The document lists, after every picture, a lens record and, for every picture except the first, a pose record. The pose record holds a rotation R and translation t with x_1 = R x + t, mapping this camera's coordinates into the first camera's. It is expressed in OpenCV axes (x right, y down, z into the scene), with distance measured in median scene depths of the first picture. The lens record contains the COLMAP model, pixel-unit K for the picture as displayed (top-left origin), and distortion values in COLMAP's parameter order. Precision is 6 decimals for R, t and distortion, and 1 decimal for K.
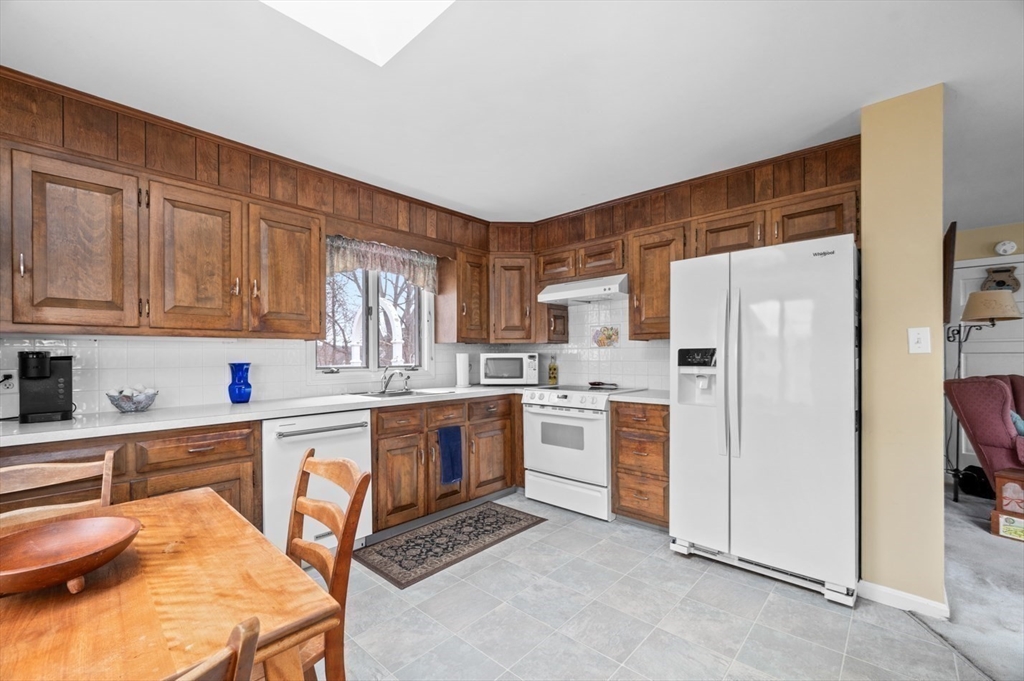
lens RADIAL K [[424.6, 0, 512.2], [0, 424.6, 356.7], [0, 0, 1]] dist [0.000563, 0.000073]
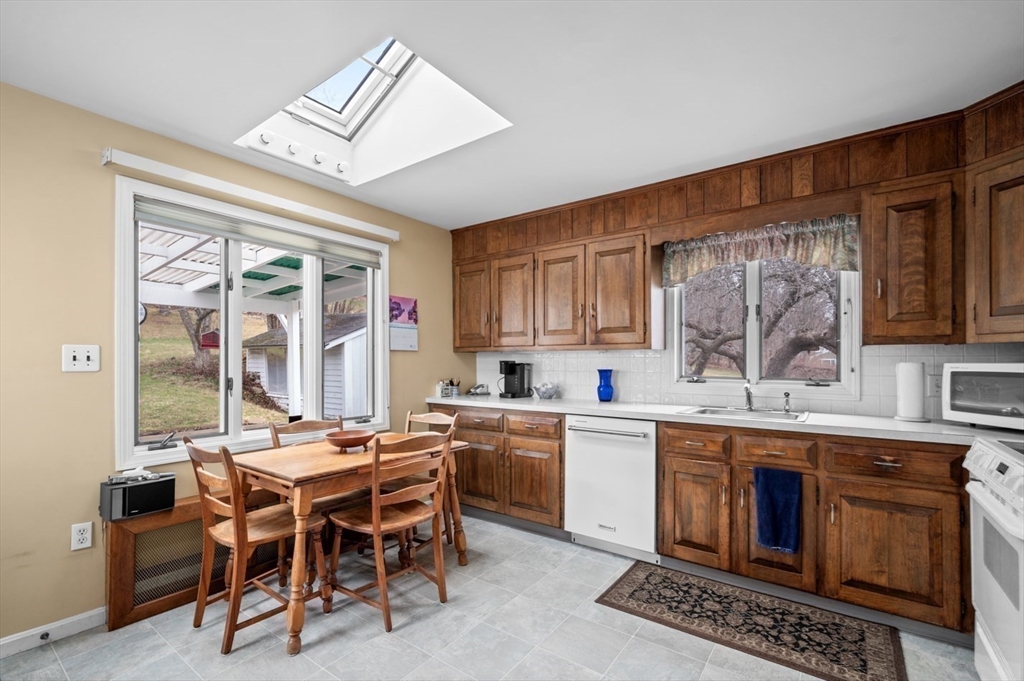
lens RADIAL K [[447.6, 0, 510.7], [0, 447.6, 359.9], [0, 0, 1]] dist [-0.000817, -0.000209]
pose [[0.108917, 0.003188, -0.994046, 0.592521], [-0.004663, 0.999985, 0.002696, -0.014318], [0.994040, 0.004341, 0.108930, 0.539350]]
